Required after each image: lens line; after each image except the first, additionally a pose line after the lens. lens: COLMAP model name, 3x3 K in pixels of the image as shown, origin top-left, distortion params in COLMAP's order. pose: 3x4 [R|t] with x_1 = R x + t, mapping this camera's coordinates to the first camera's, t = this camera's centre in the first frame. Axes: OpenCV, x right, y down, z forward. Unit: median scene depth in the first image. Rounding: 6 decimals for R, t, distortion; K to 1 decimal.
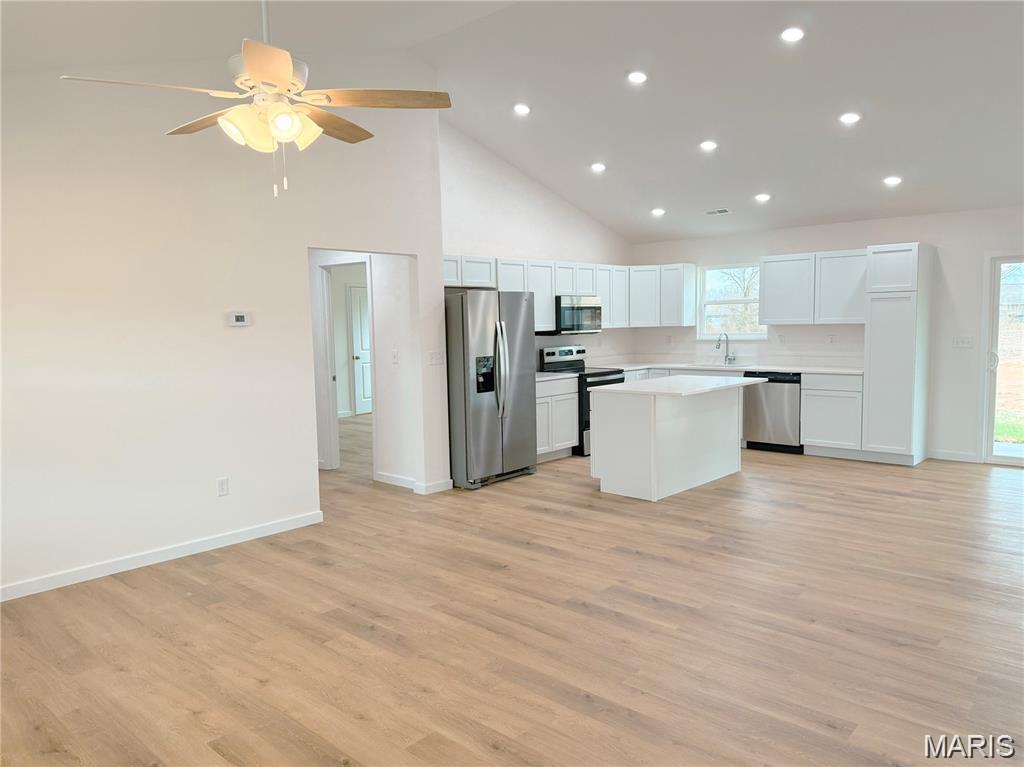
lens RADIAL K [[724.0, 0, 512.0], [0, 724.0, 383.5], [0, 0, 1]] dist [-0.000192, -0.000423]
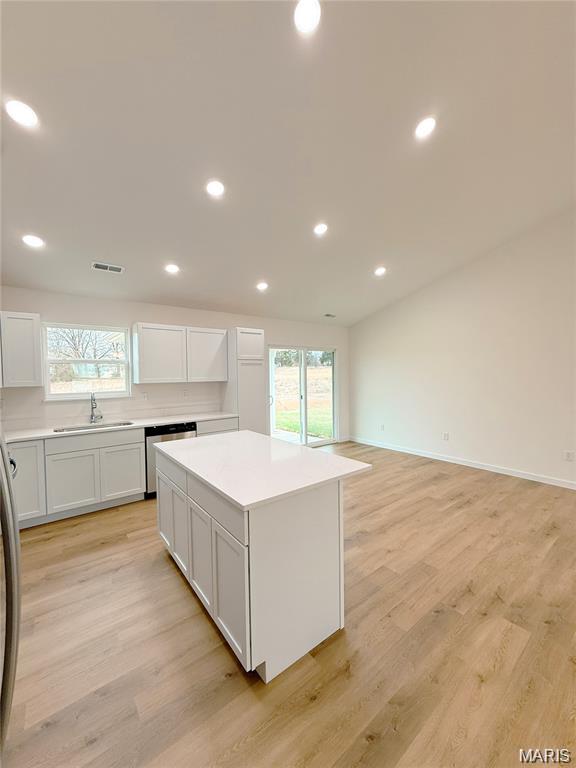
lens RADIAL K [[303.3, 0, 288.0], [0, 303.3, 384.0], [0, 0, 1]] dist [-0.001181, 0.000084]
pose [[0.168278, -0.020642, 0.985523, -0.091212], [0.093275, 0.995628, 0.004927, -0.073203], [-0.981317, 0.091096, 0.169468, 0.833304]]
